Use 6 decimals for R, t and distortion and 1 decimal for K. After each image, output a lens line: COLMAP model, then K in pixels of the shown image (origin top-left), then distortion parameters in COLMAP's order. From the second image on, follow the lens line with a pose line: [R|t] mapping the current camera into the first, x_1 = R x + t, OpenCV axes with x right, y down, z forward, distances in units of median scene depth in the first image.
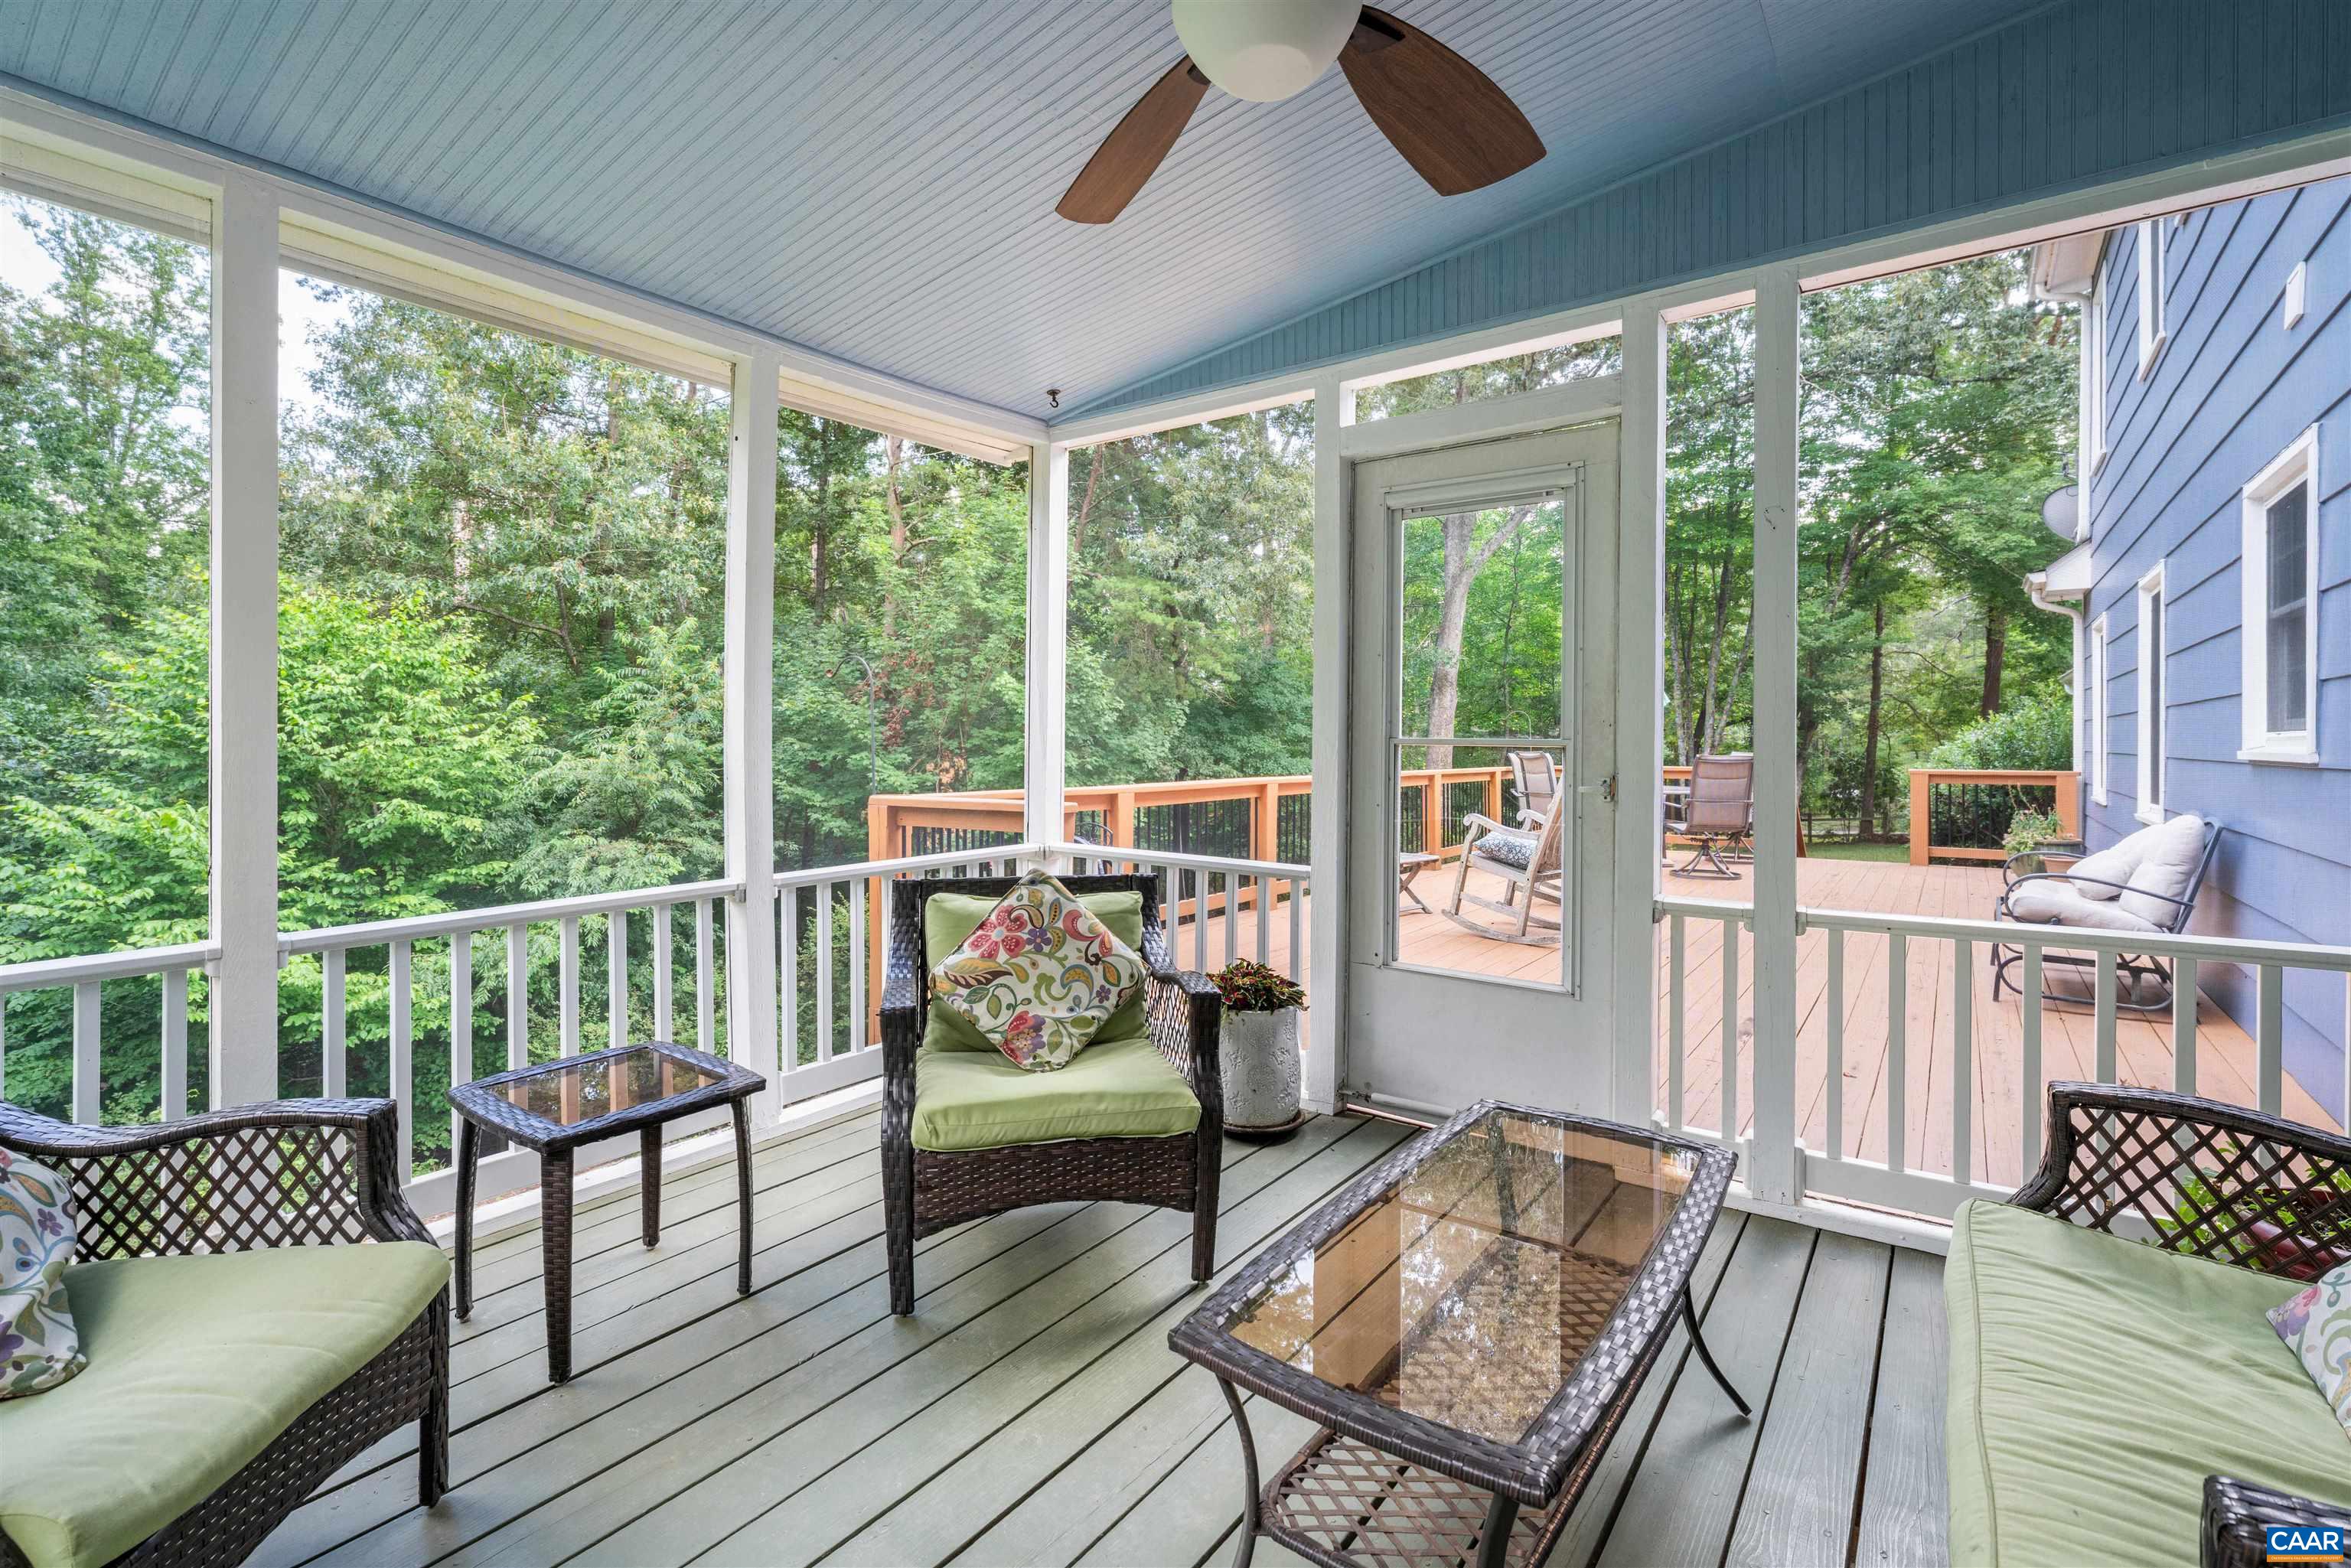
lens RADIAL K [[1062.1, 0, 1157.8], [0, 1062.1, 760.6], [0, 0, 1]] dist [-0.000548, -0.000200]
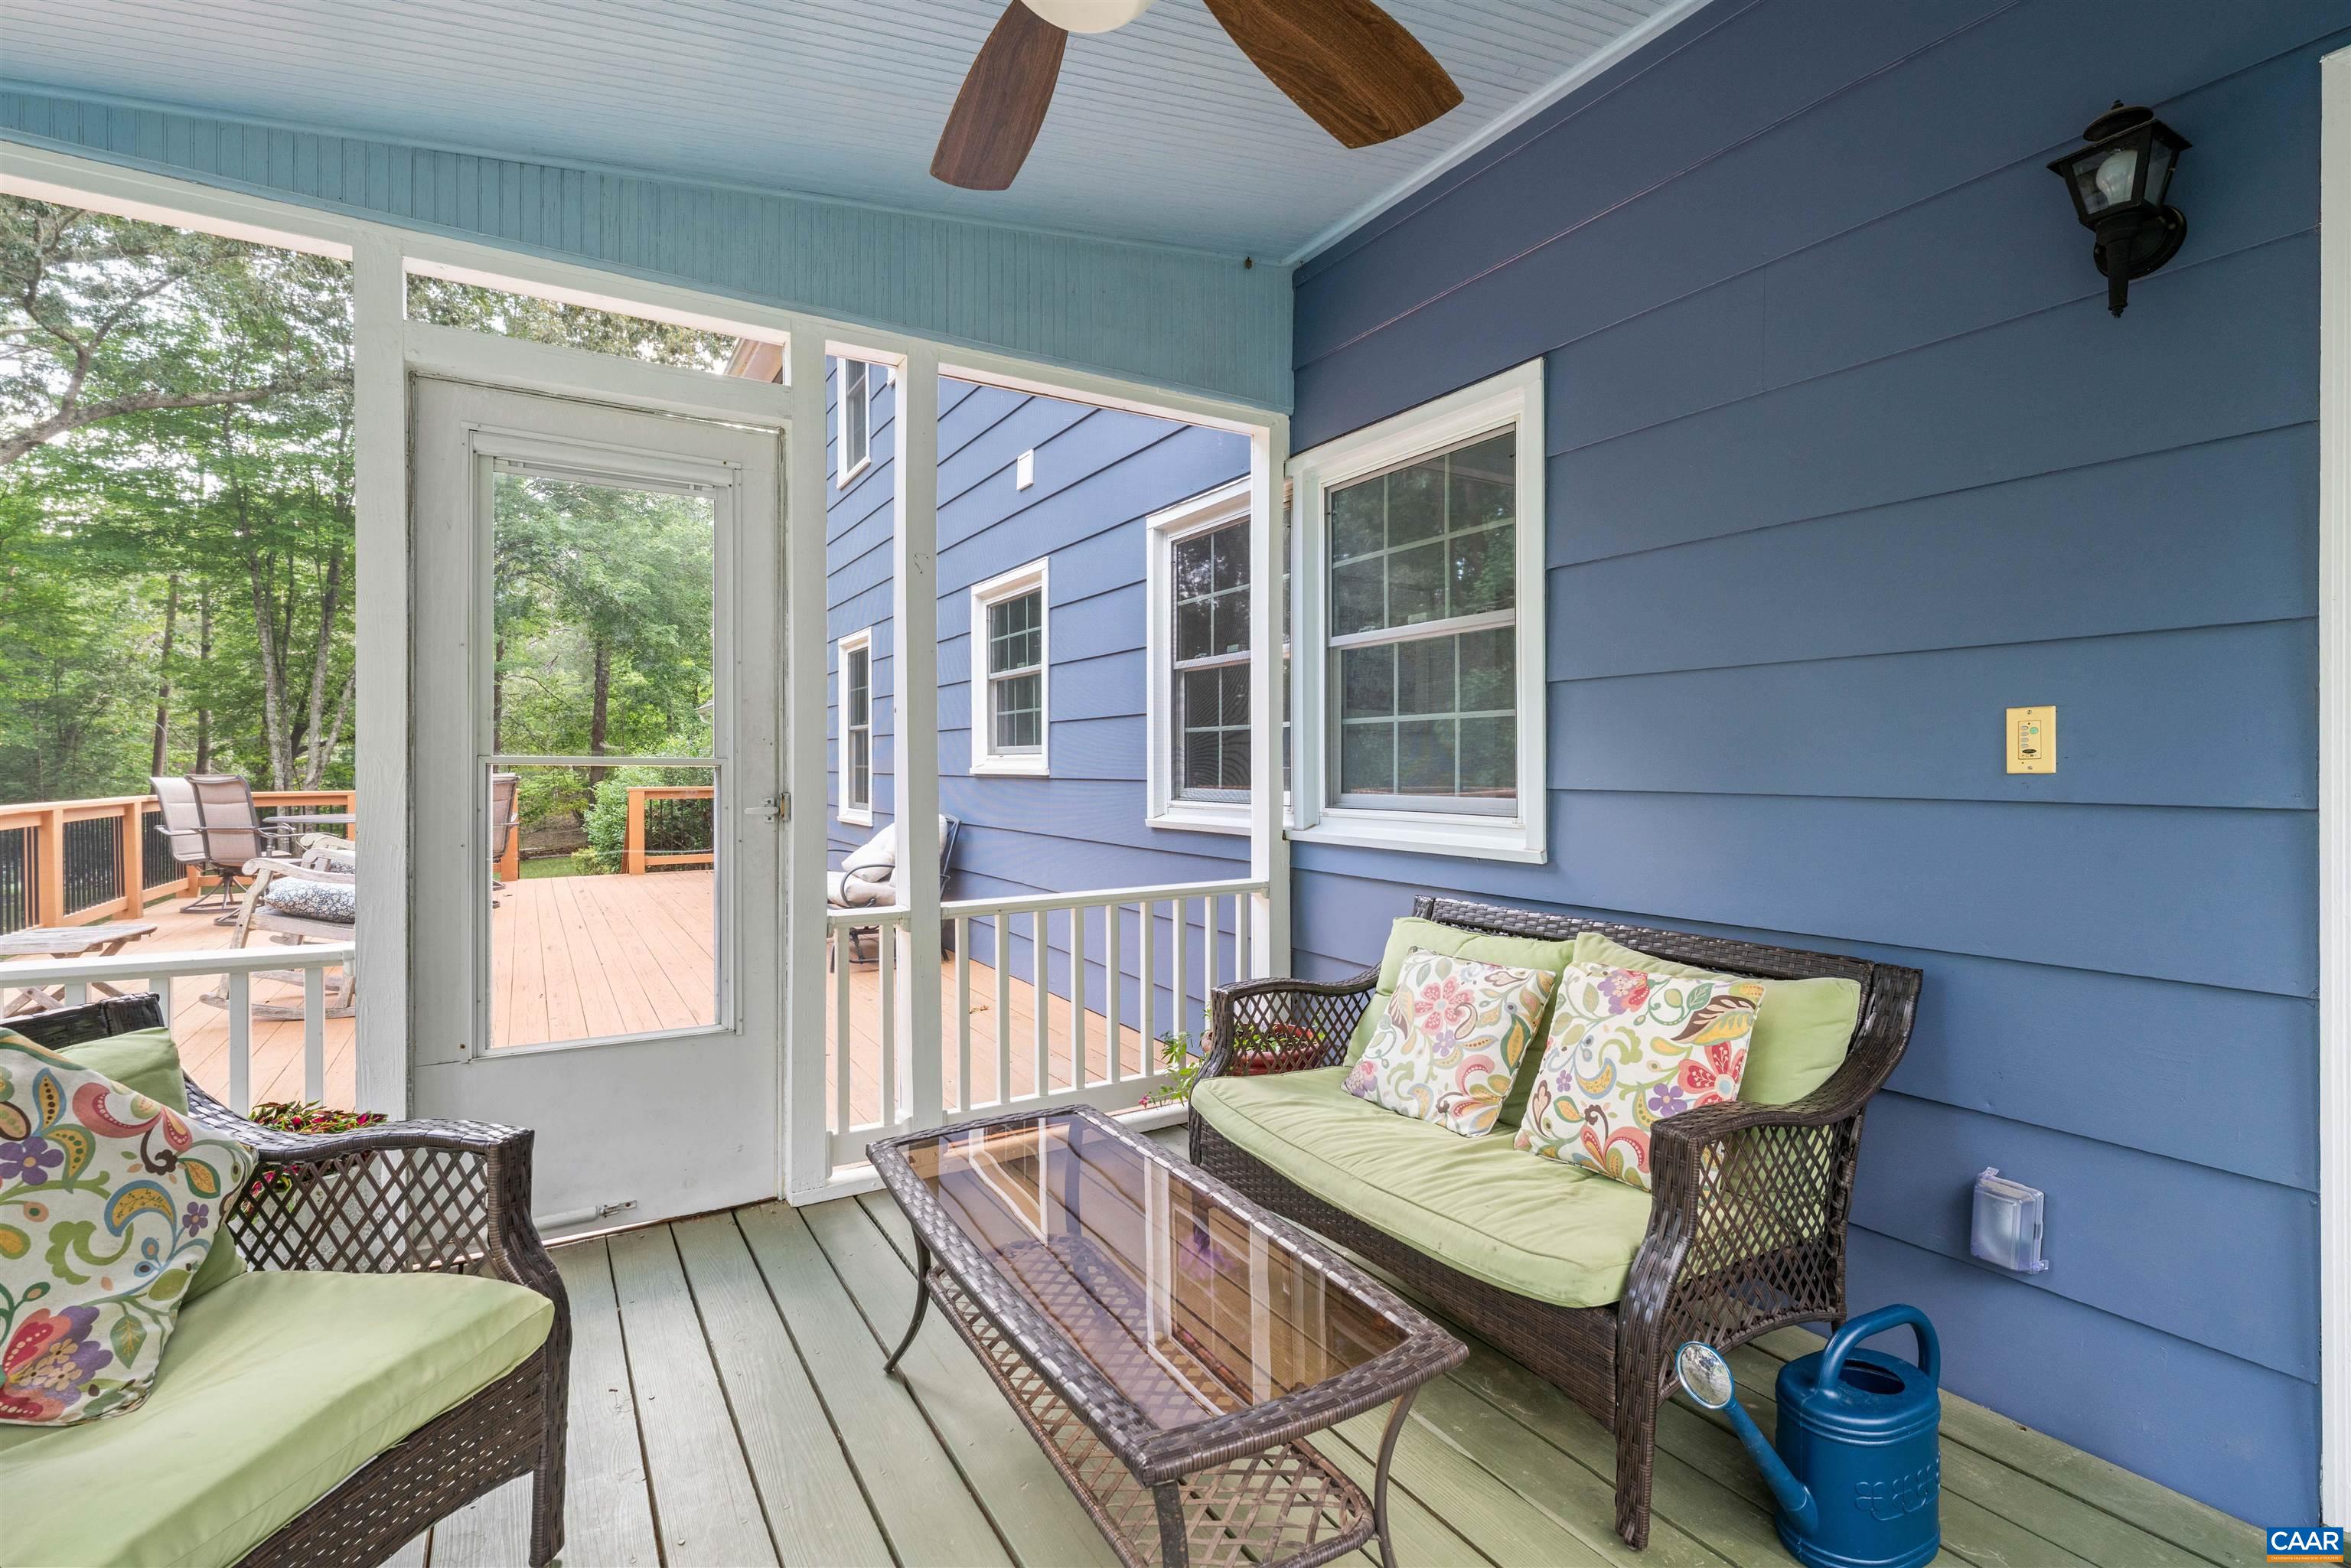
lens RADIAL K [[1062.1, 0, 1161.0], [0, 1062.1, 773.5], [0, 0, 1]] dist [-0.000548, -0.000200]
pose [[0.377785, -0.009160, 0.925848, -0.329699], [0.015757, 0.999870, 0.003463, -0.003522], [-0.925759, 0.013280, 0.377880, 0.293843]]
